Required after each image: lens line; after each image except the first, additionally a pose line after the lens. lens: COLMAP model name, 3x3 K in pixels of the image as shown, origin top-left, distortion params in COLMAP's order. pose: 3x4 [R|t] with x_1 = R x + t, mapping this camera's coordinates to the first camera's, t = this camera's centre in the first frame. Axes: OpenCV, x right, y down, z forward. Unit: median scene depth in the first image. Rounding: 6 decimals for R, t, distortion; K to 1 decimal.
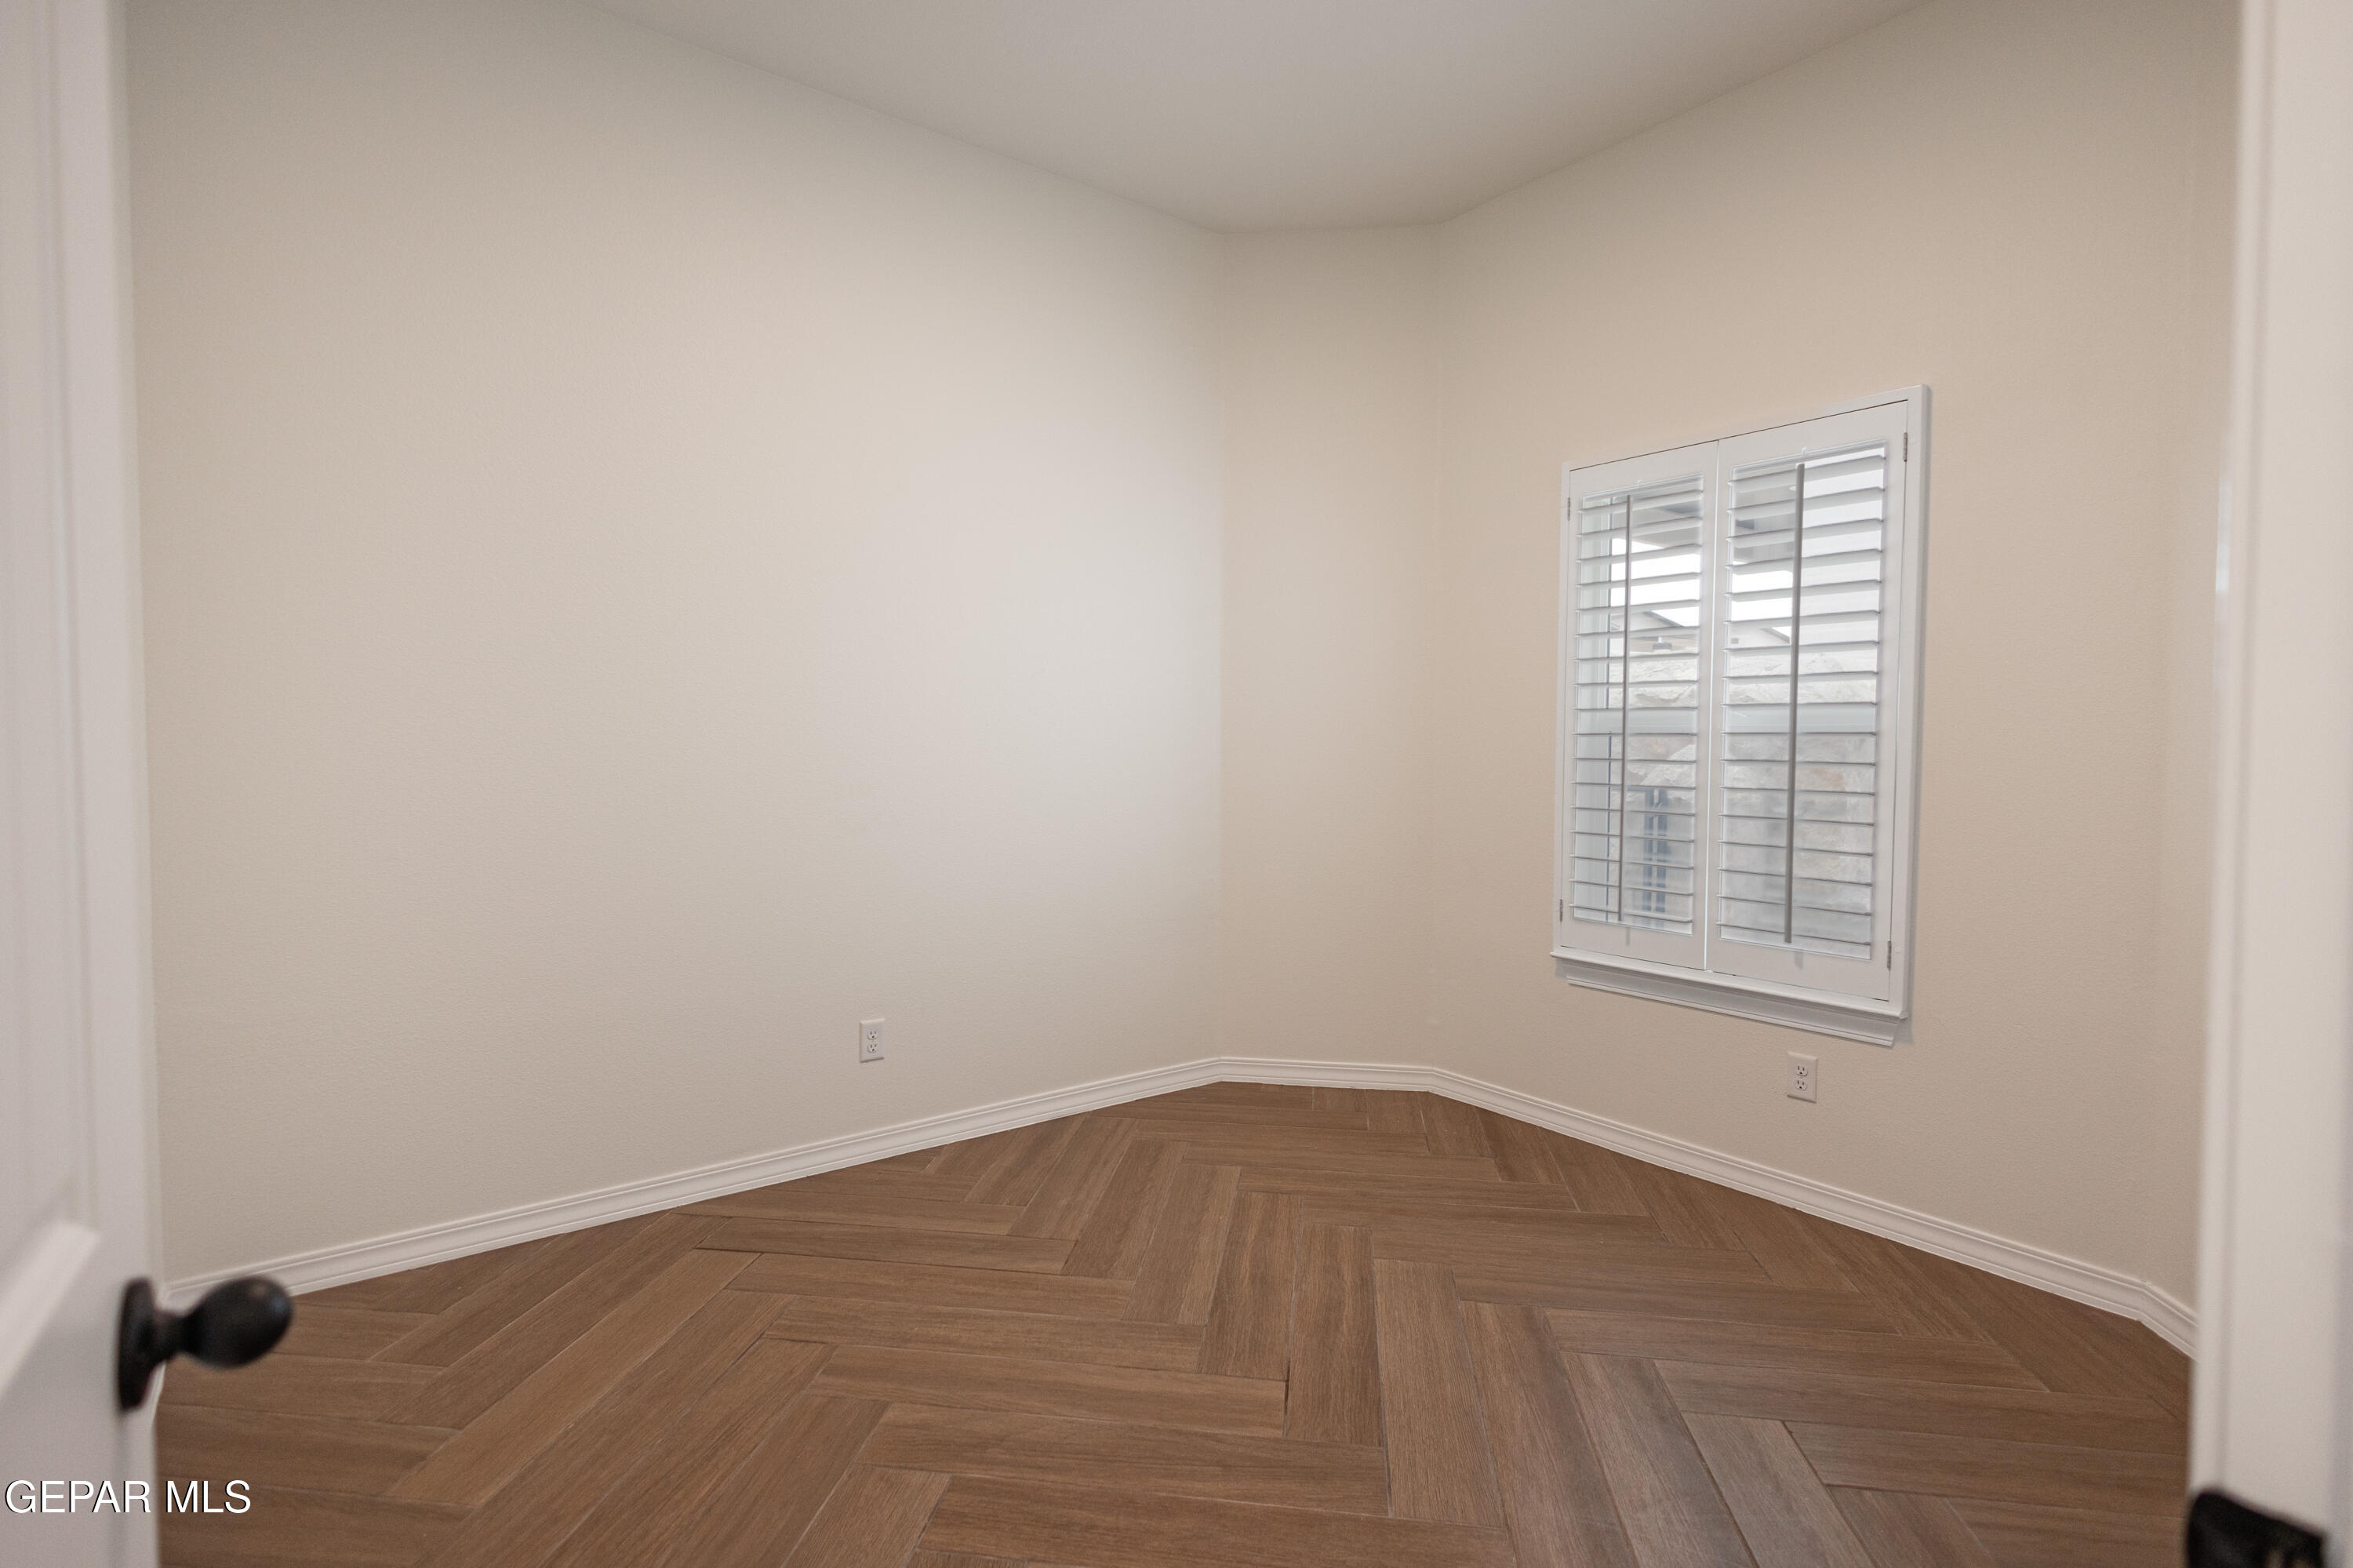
lens RADIAL K [[1112.5, 0, 1176.5], [0, 1112.5, 784.0], [0, 0, 1]] dist [-0.007831, -0.000361]
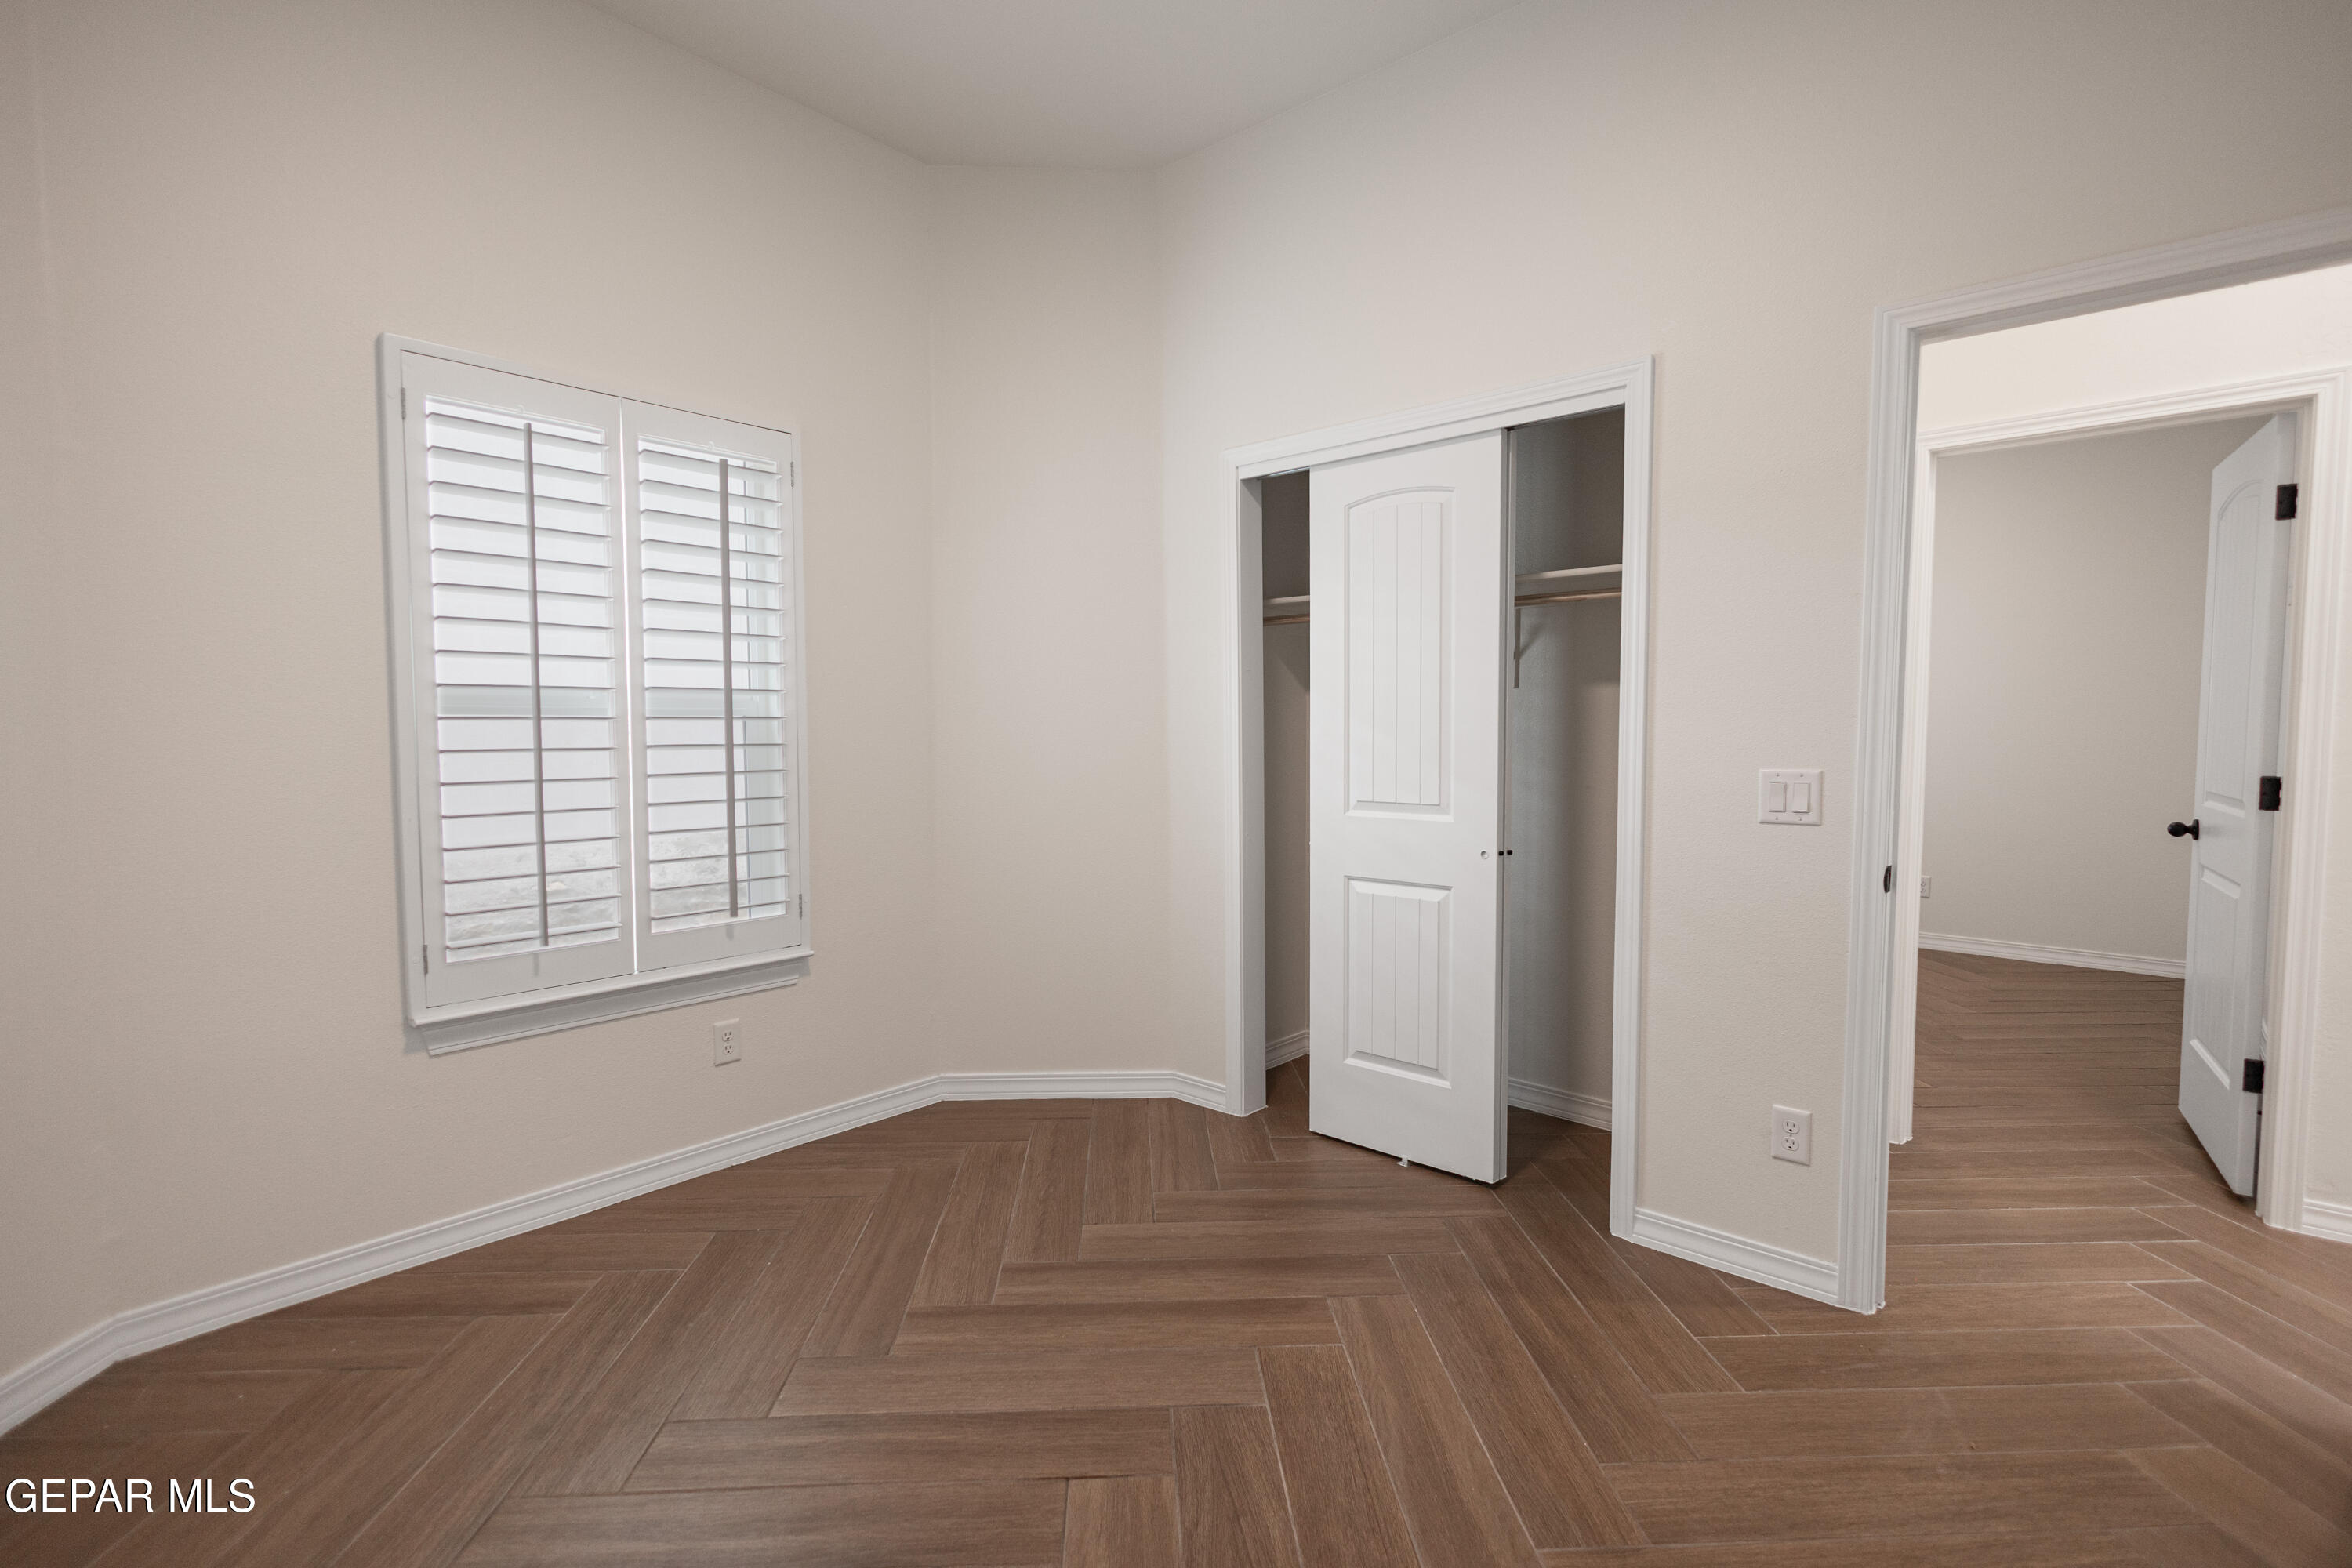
lens RADIAL K [[1059.3, 0, 1176.0], [0, 1059.3, 784.0], [0, 0, 1]] dist [-0.002844, -0.000290]
pose [[-0.176650, -0.062700, 0.982275, -0.527799], [0.042203, 0.996569, 0.071202, -0.038065], [-0.983369, 0.054033, -0.173398, 0.798411]]
